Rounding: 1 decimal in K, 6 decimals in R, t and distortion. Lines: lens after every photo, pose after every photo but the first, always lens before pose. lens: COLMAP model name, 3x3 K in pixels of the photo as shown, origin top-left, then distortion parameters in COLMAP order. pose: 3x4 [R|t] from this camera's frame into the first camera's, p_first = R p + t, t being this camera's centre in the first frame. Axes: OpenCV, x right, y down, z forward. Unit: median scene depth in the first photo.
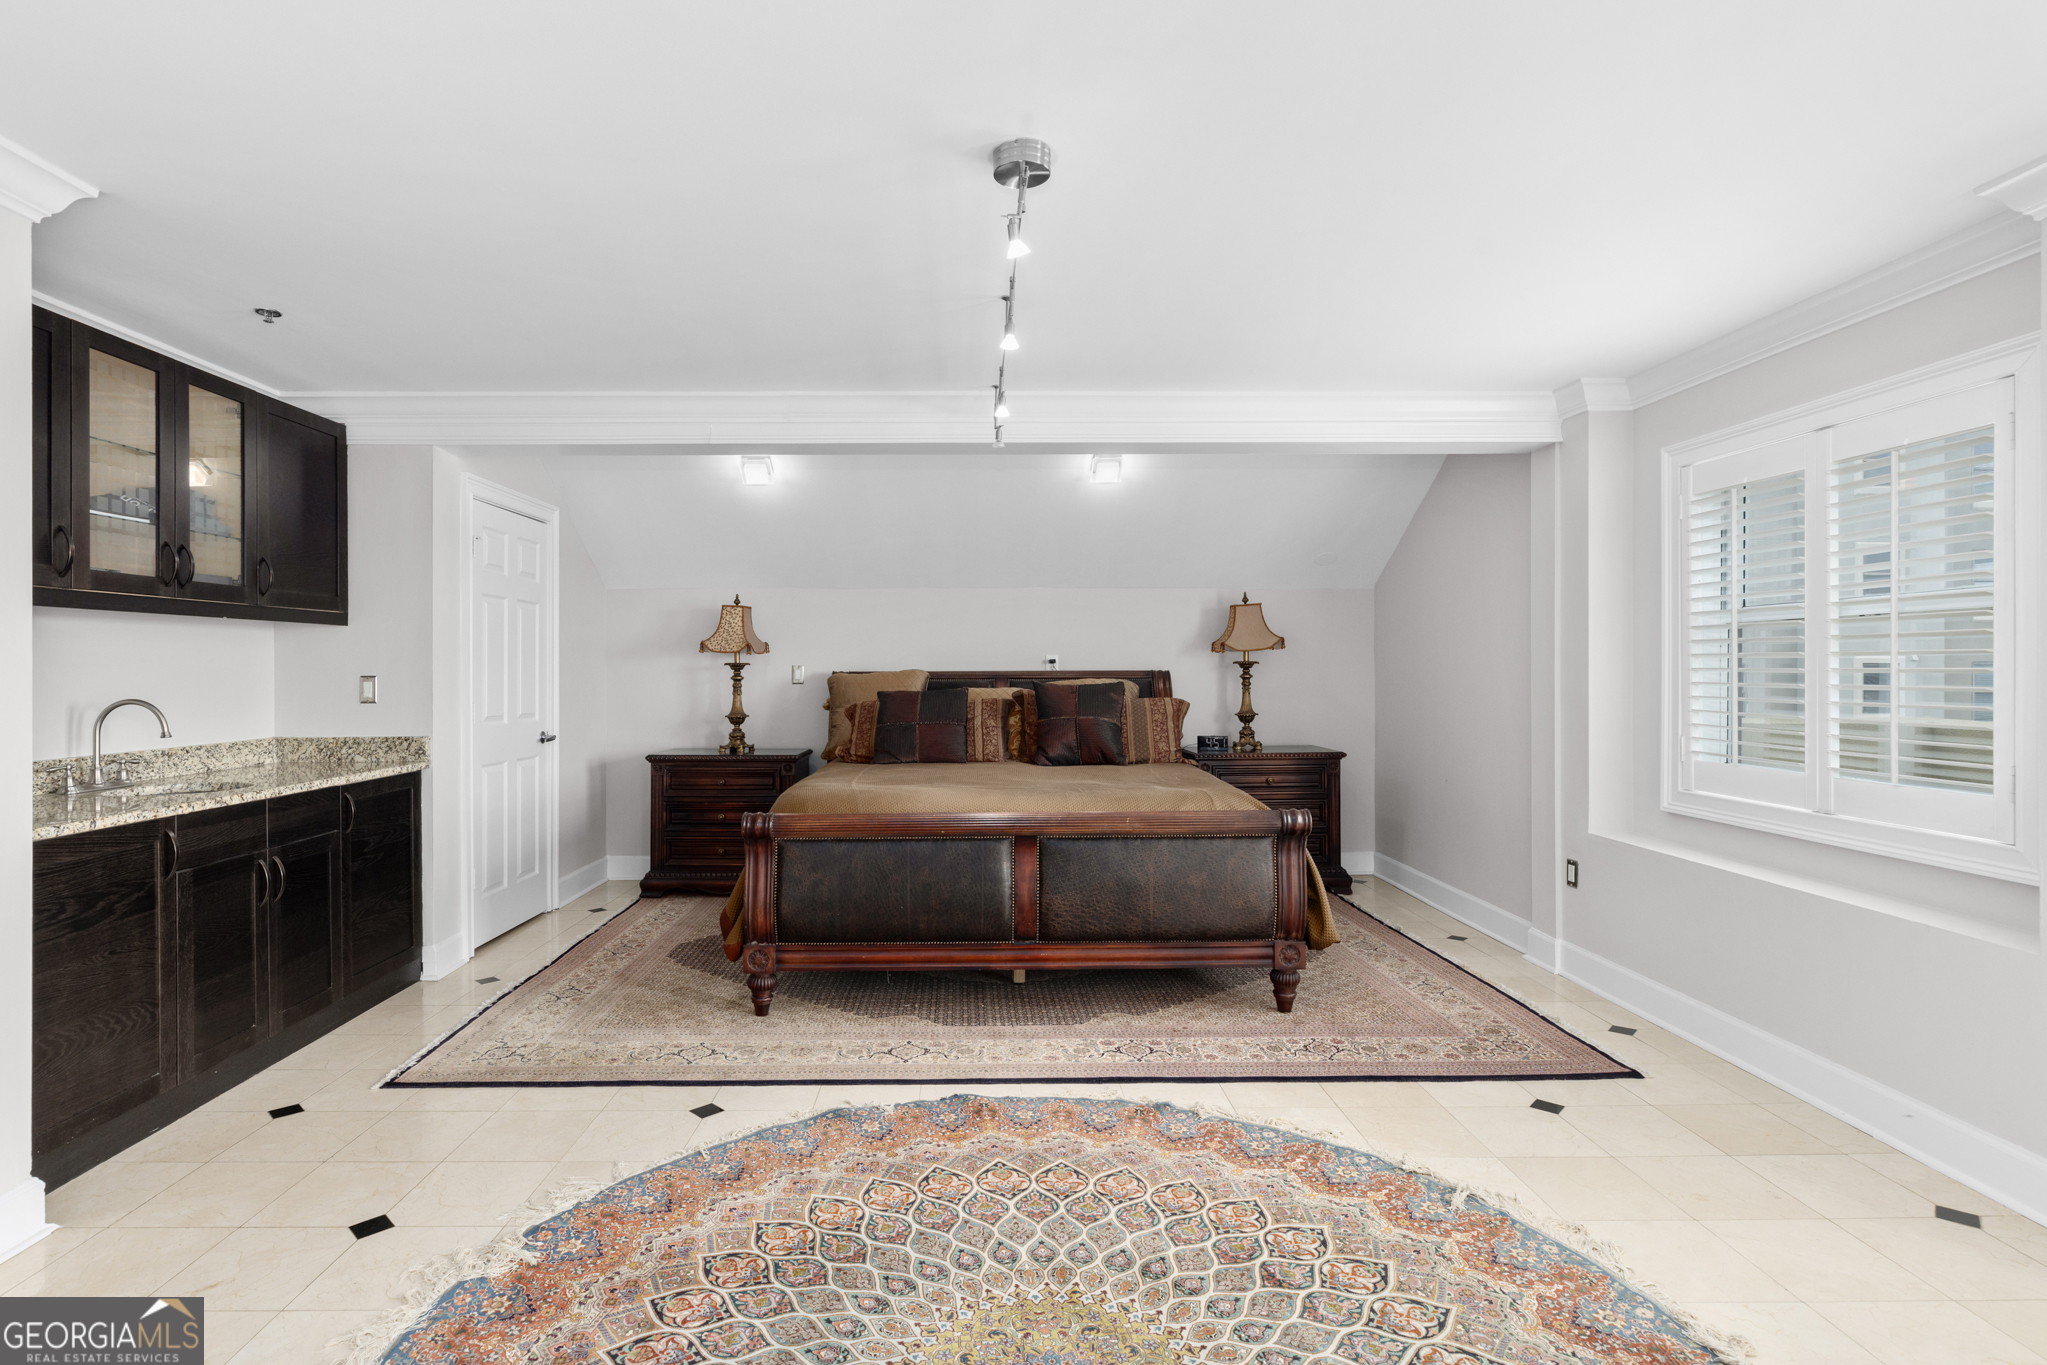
lens RADIAL K [[1018.9, 0, 984.1], [0, 1018.9, 668.3], [0, 0, 1]] dist [-0.005633, -0.000125]
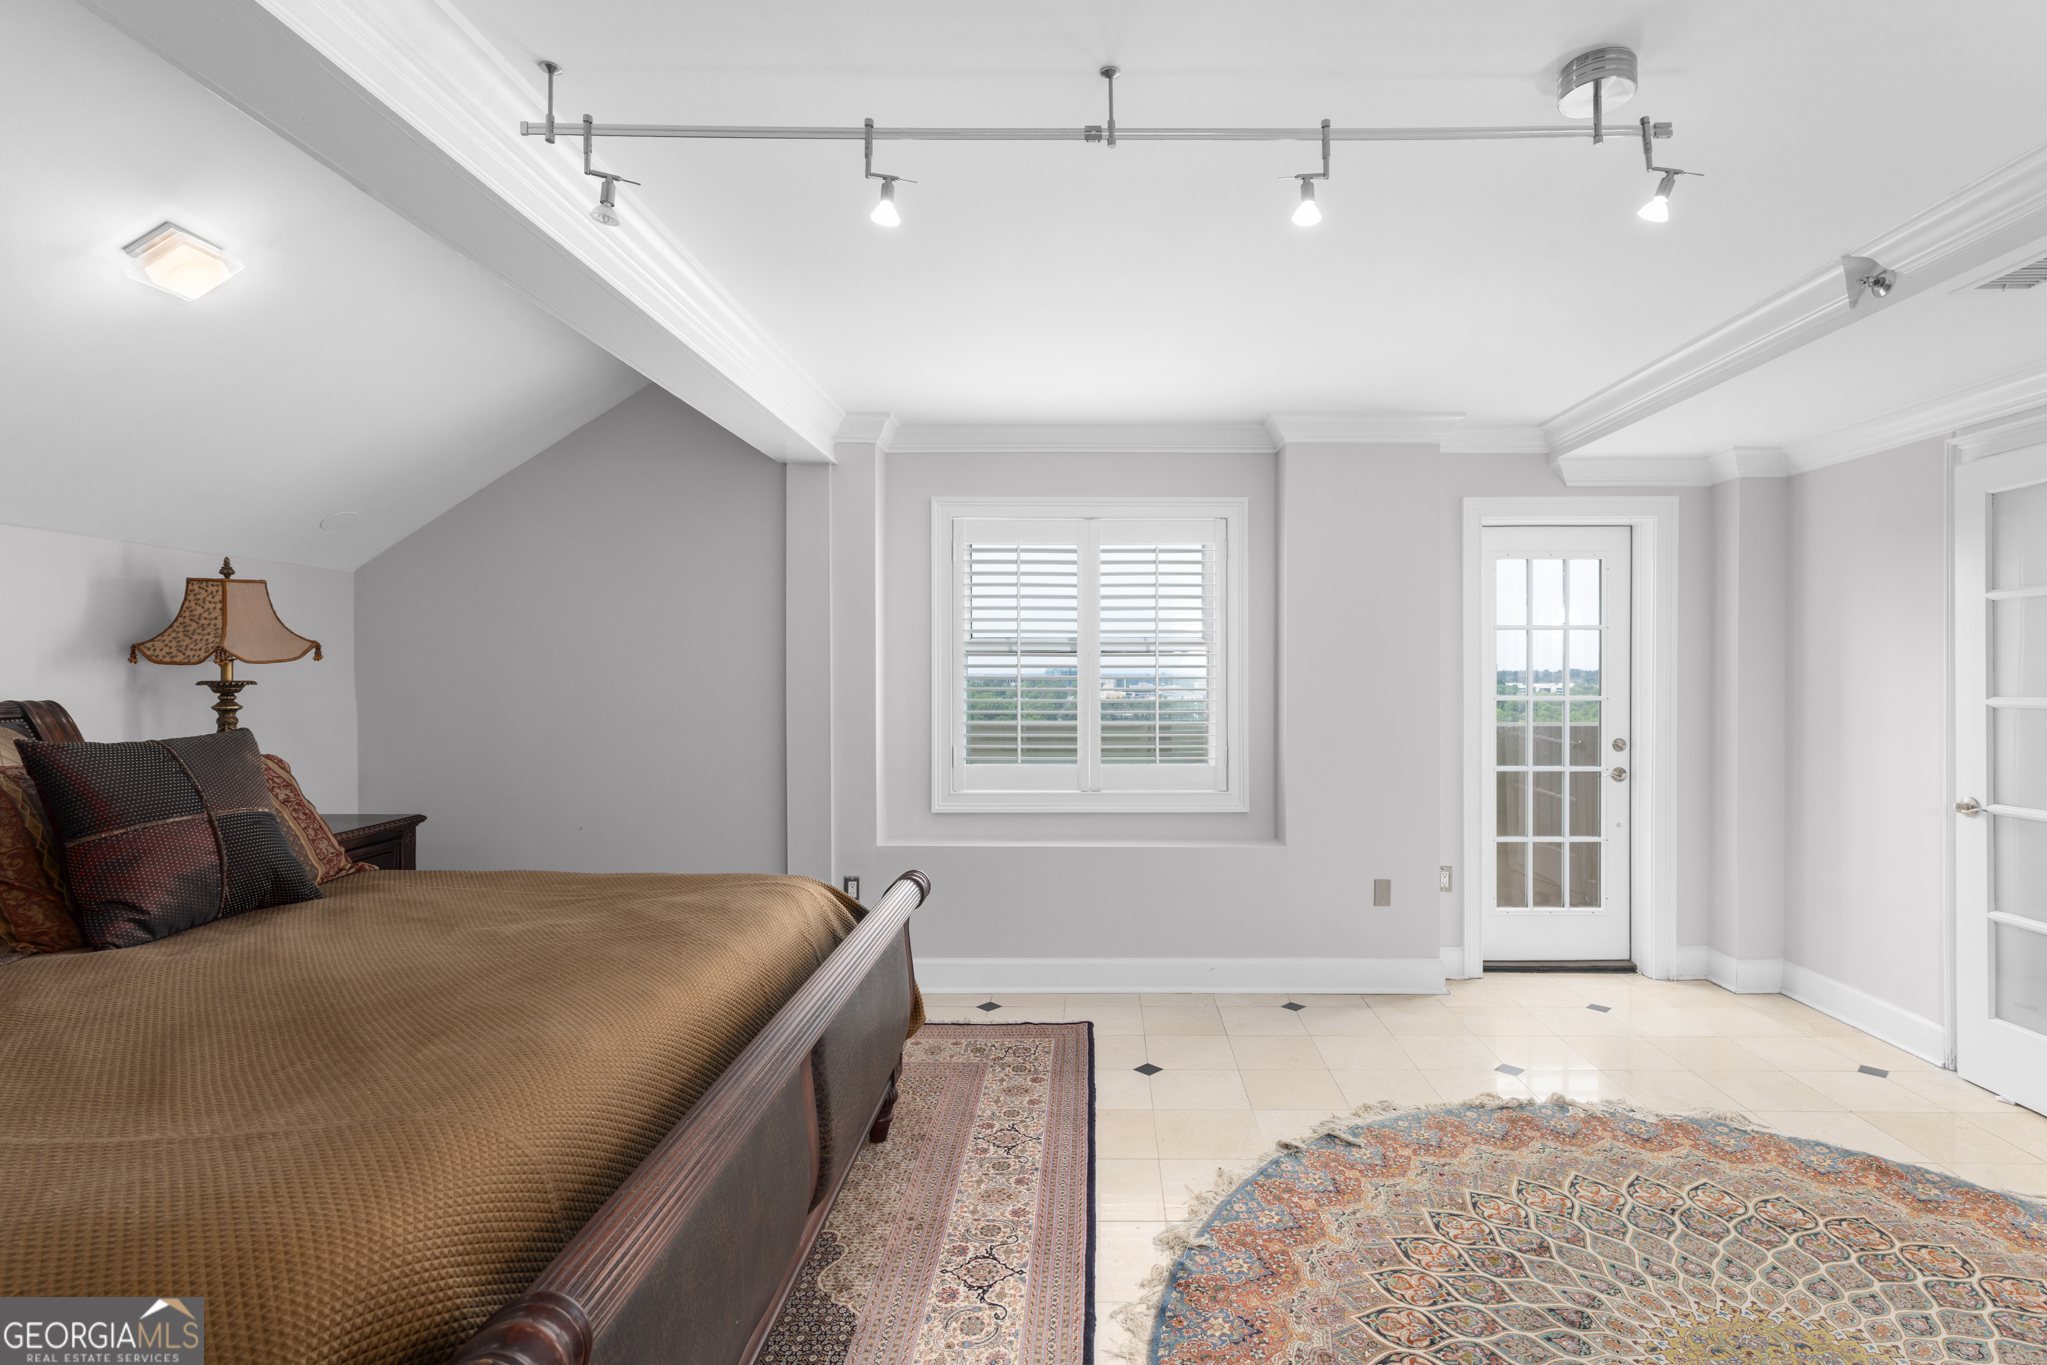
lens RADIAL K [[971.1, 0, 1097.7], [0, 971.1, 679.3], [0, 0, 1]] dist [0.004623, 0.000345]
pose [[0.012073, -0.005043, 0.999914, -0.409869], [-0.000571, 0.999987, 0.005050, -0.016040], [-0.999927, -0.000632, 0.012070, 0.765693]]
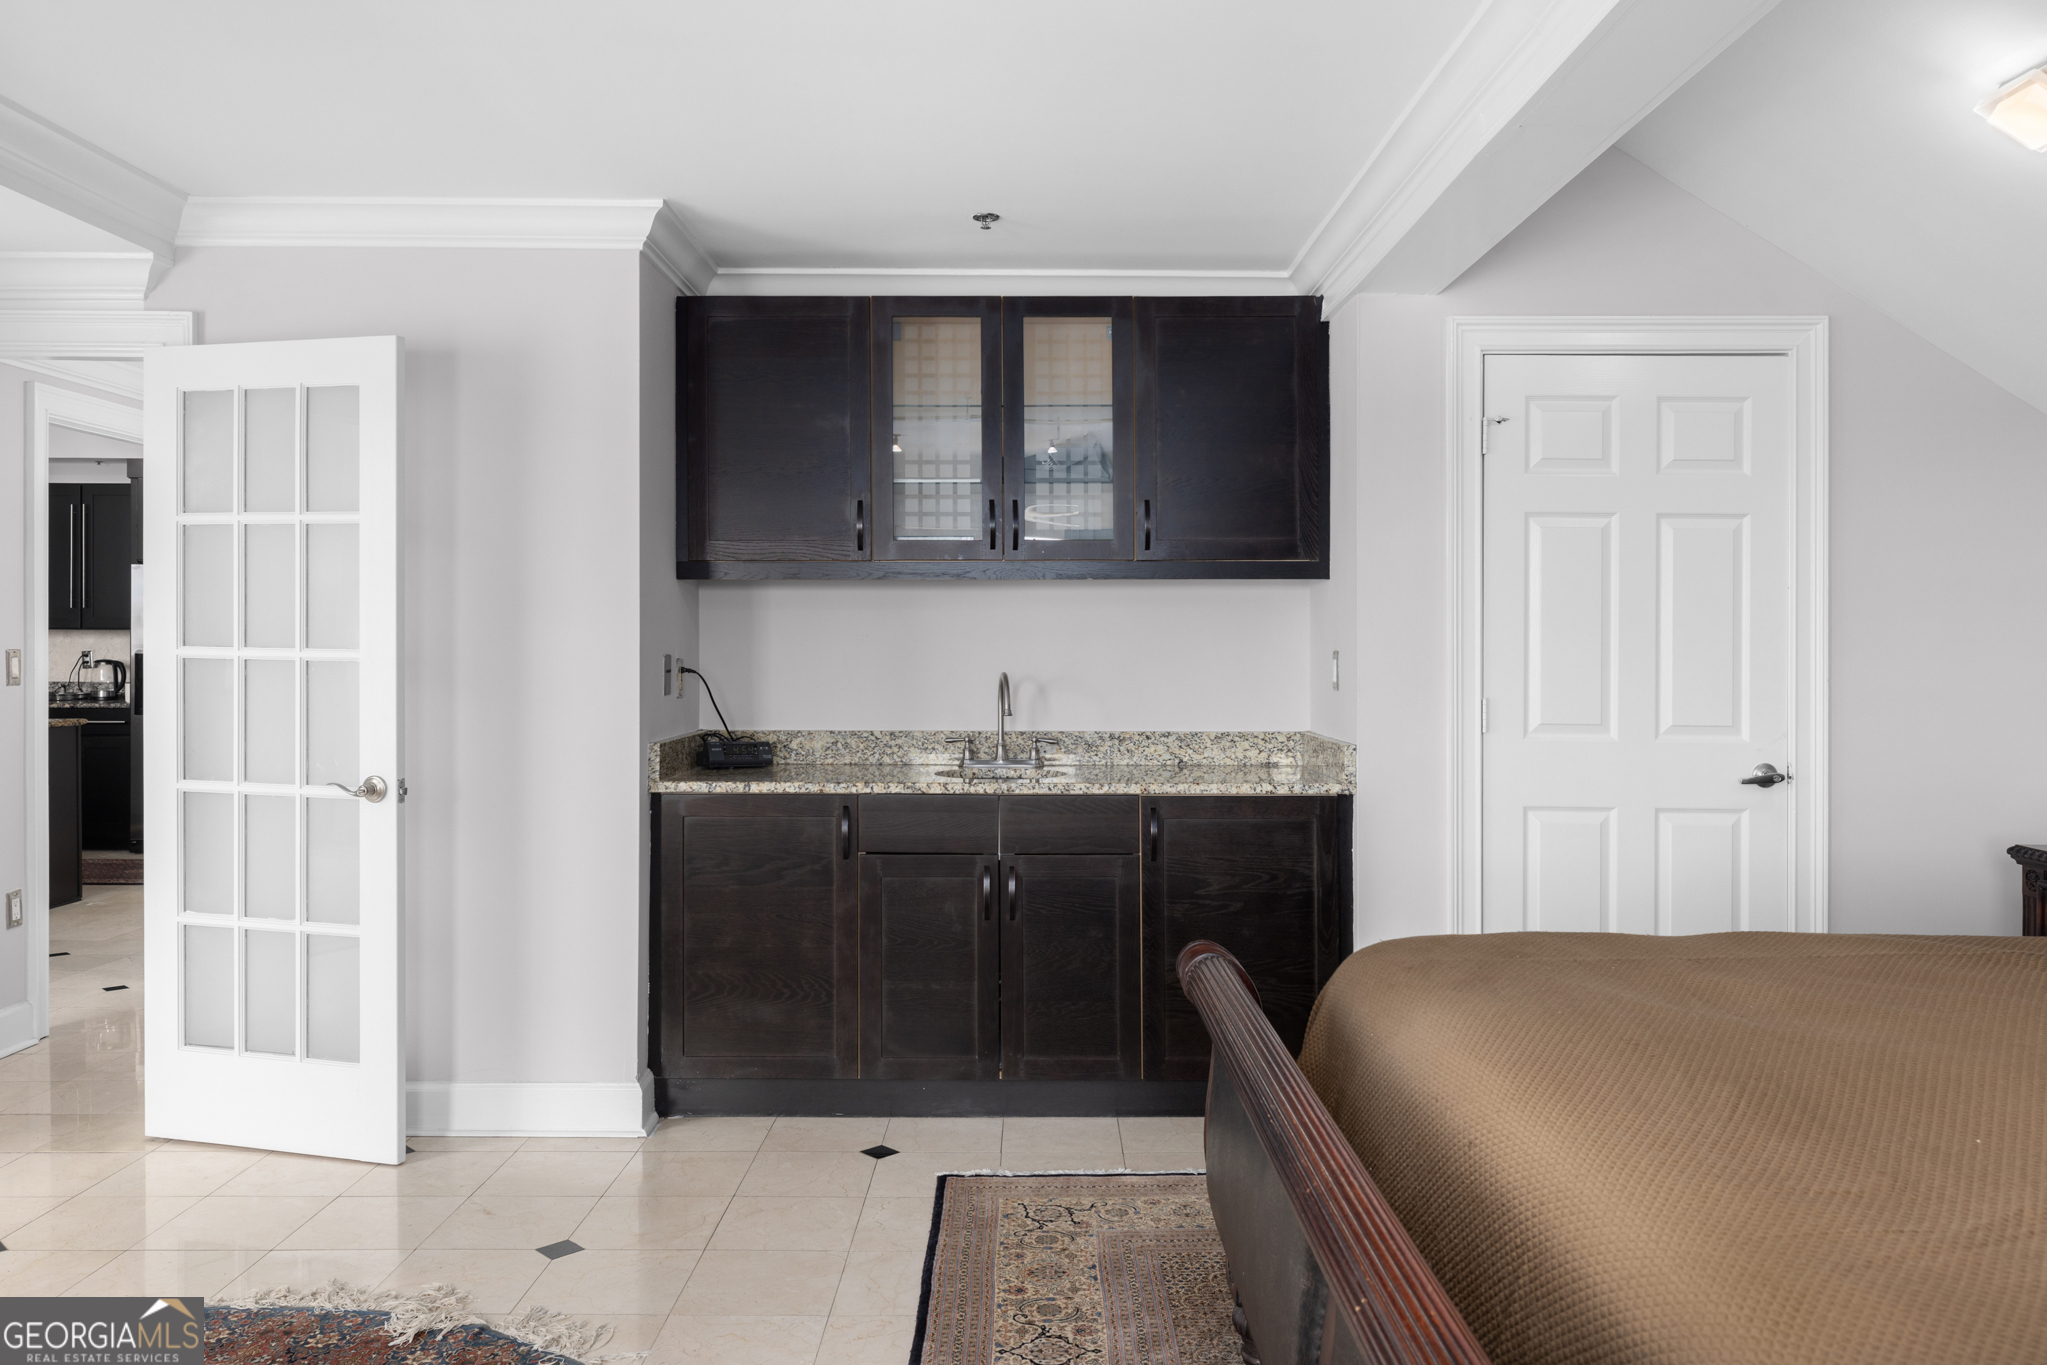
lens RADIAL K [[1508.5, 0, 1024.9], [0, 1508.5, 643.6], [0, 0, 1]] dist [-0.000218, -0.000893]
pose [[-0.014706, 0.004000, -0.999884, 0.430611], [-0.001772, 0.999990, 0.004026, -0.001204], [0.999890, 0.001831, -0.014698, 0.828731]]
